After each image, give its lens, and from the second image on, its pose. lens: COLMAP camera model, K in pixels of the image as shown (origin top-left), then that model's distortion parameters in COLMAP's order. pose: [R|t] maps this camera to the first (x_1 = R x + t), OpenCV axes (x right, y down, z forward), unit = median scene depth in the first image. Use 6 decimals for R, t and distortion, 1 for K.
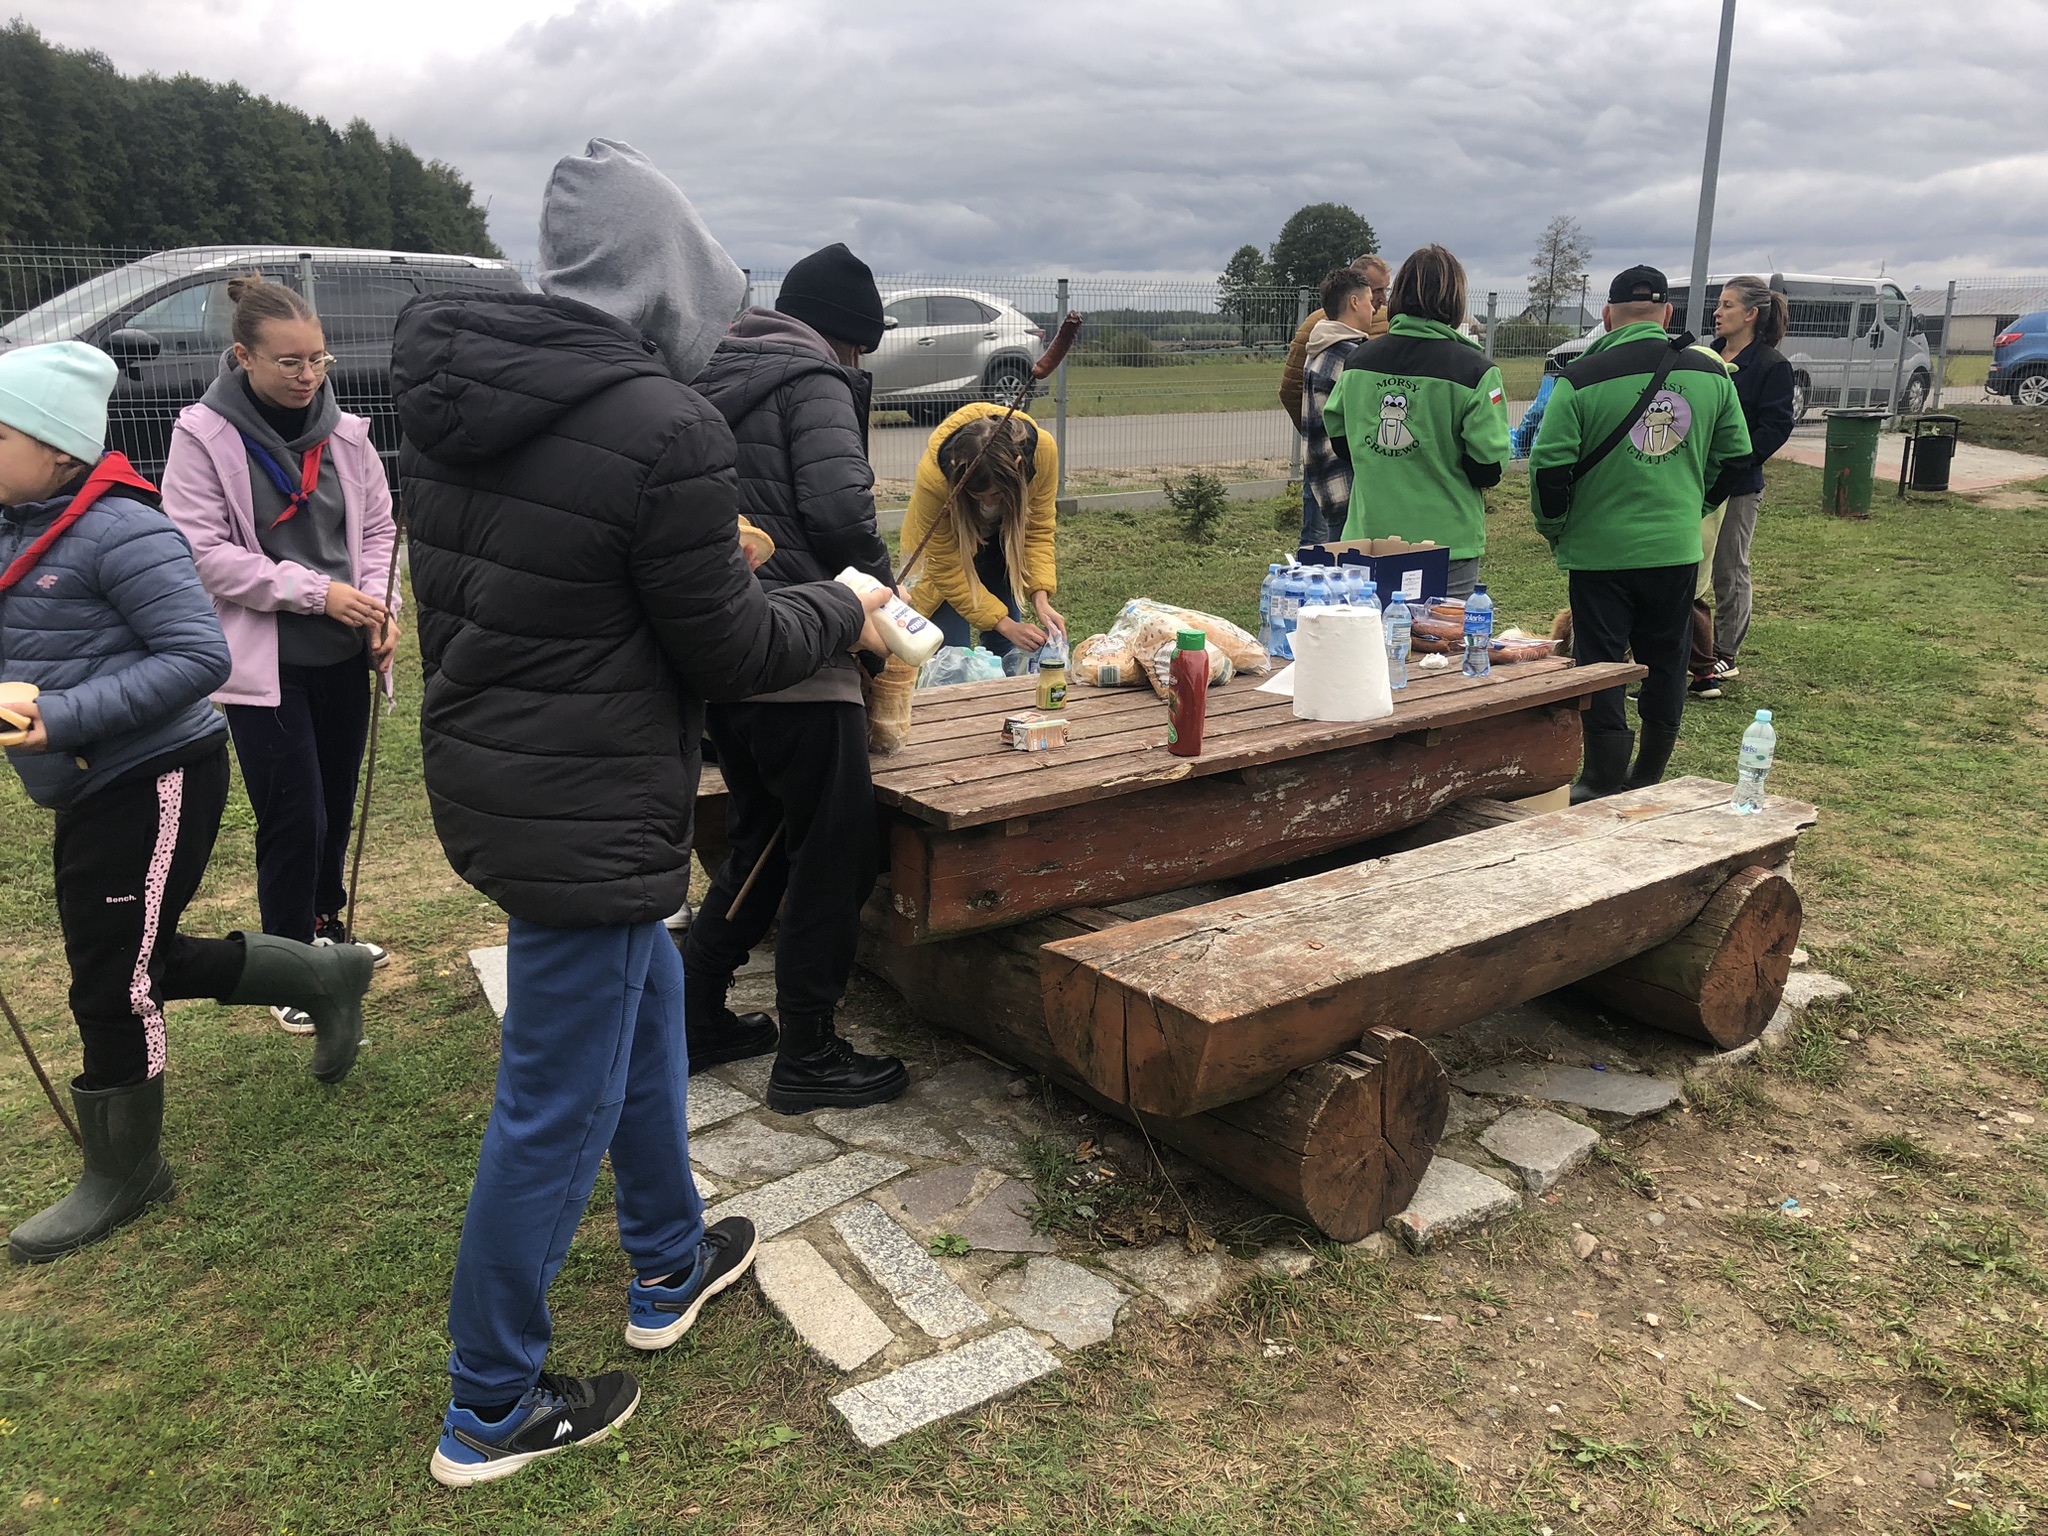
lens RADIAL K [[1637.9, 0, 1024.0], [0, 1637.9, 768.0], [0, 0, 1]] dist [0.002905, 0.004884]
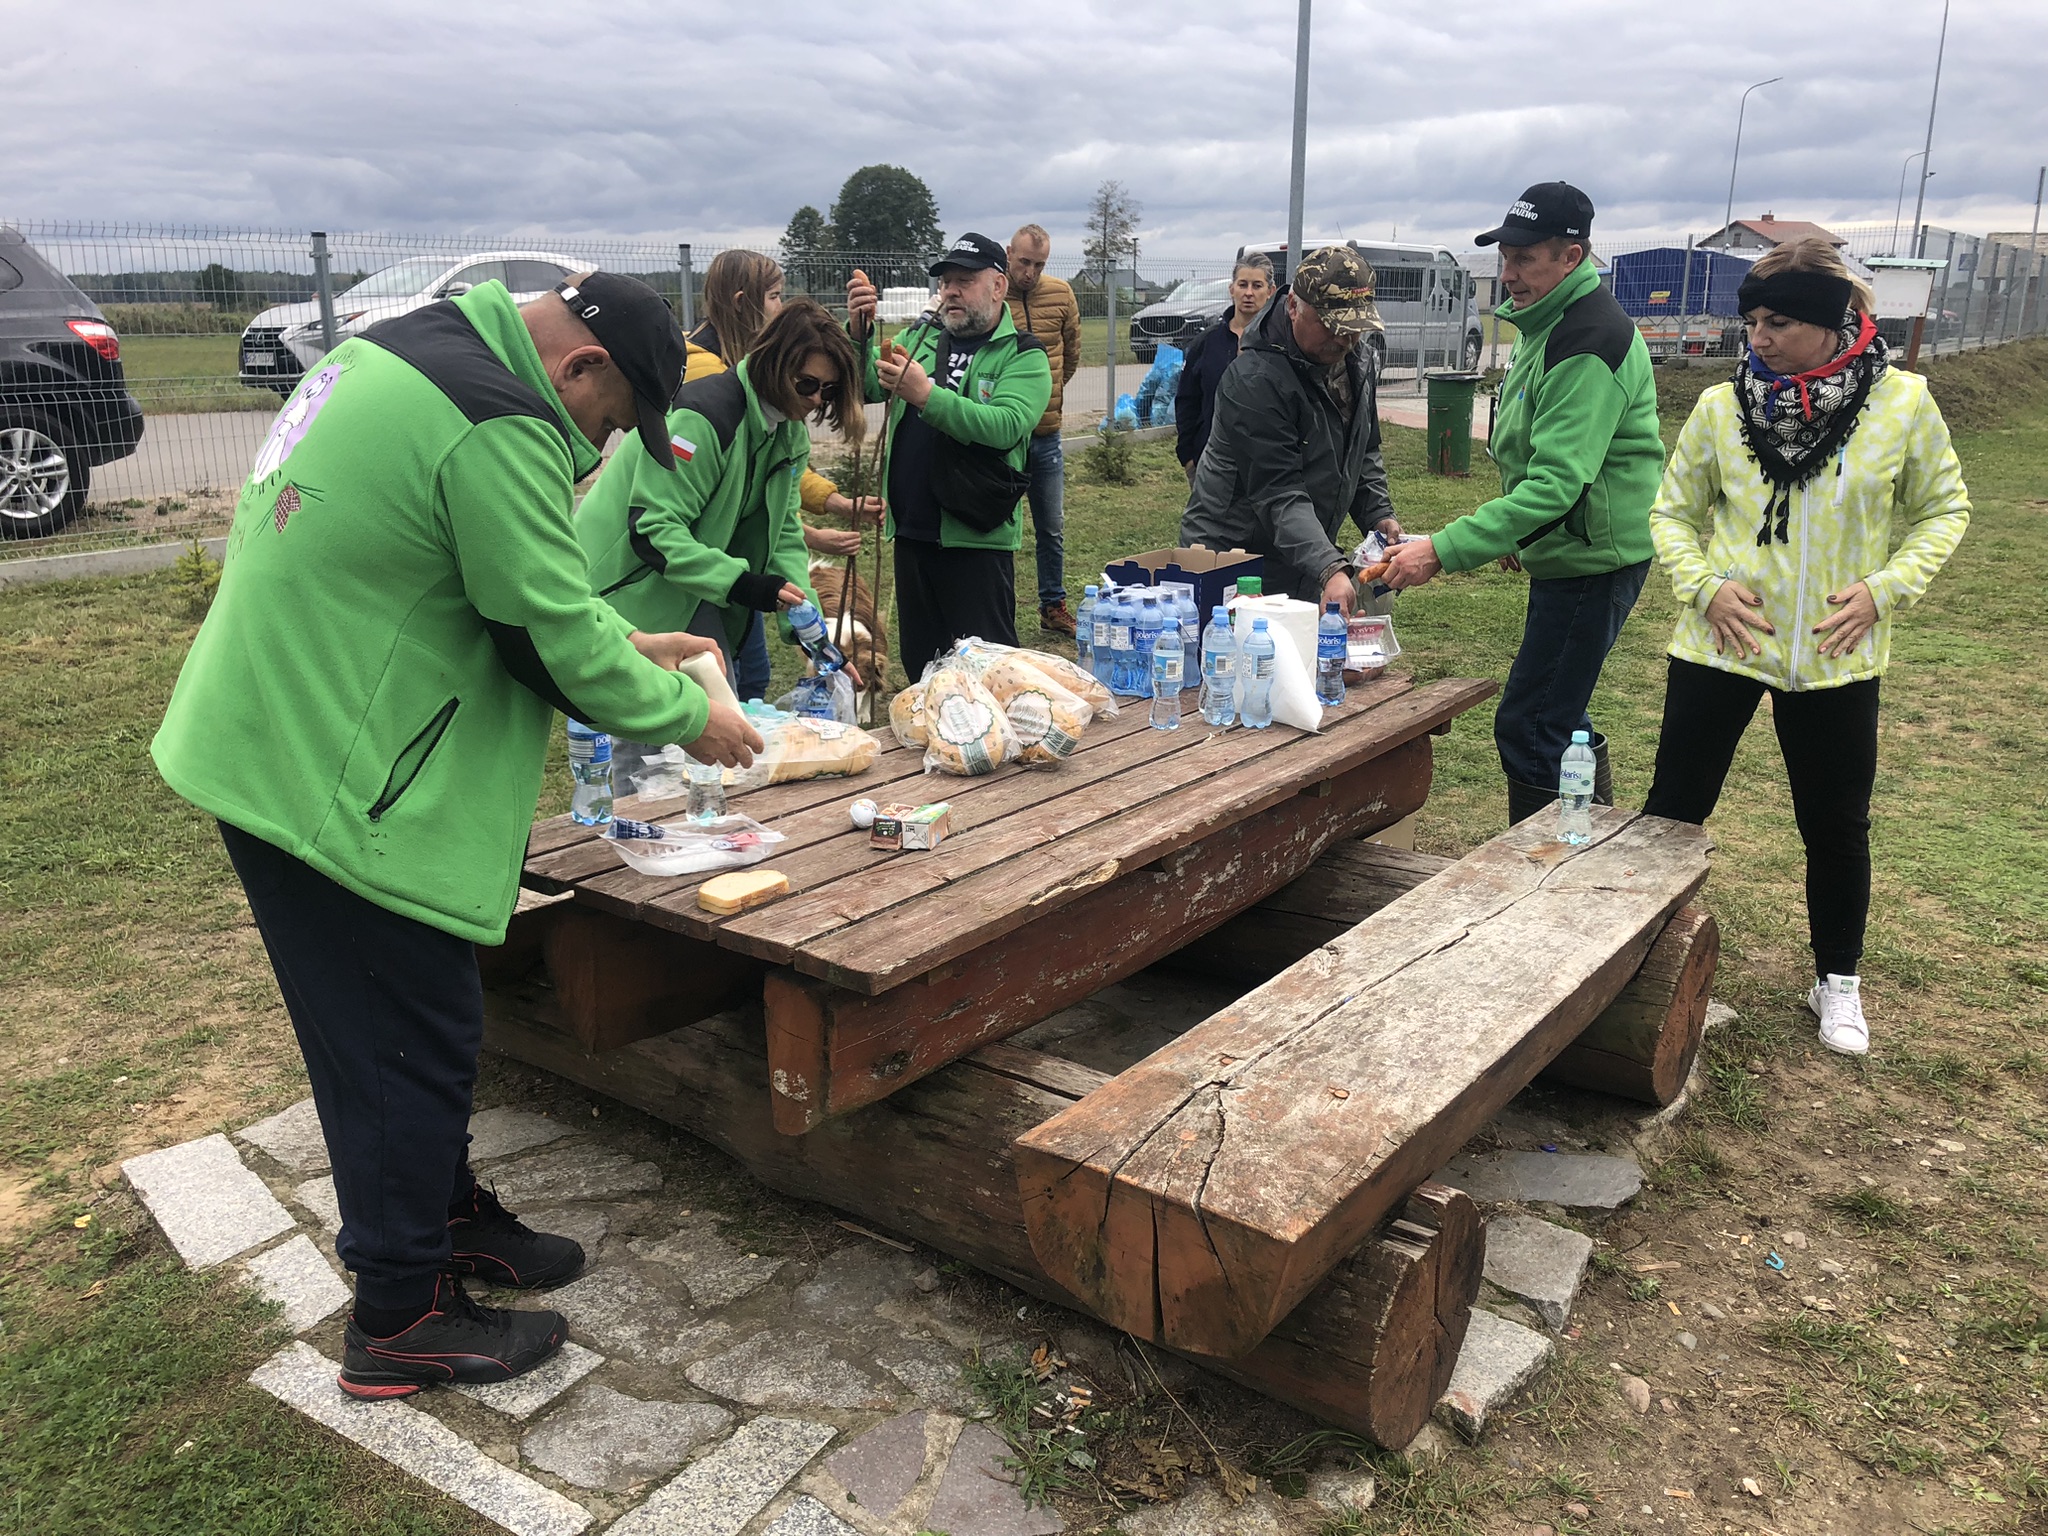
lens RADIAL K [[1641.2, 0, 1030.1], [0, 1641.2, 792.0], [0, 0, 1]] dist [-0.007335, 0.013915]
pose [[0.966359, -0.078438, 0.244943, -0.143665], [0.069977, 0.996618, 0.043069, -0.078652], [-0.247493, -0.024480, 0.968580, 0.236348]]
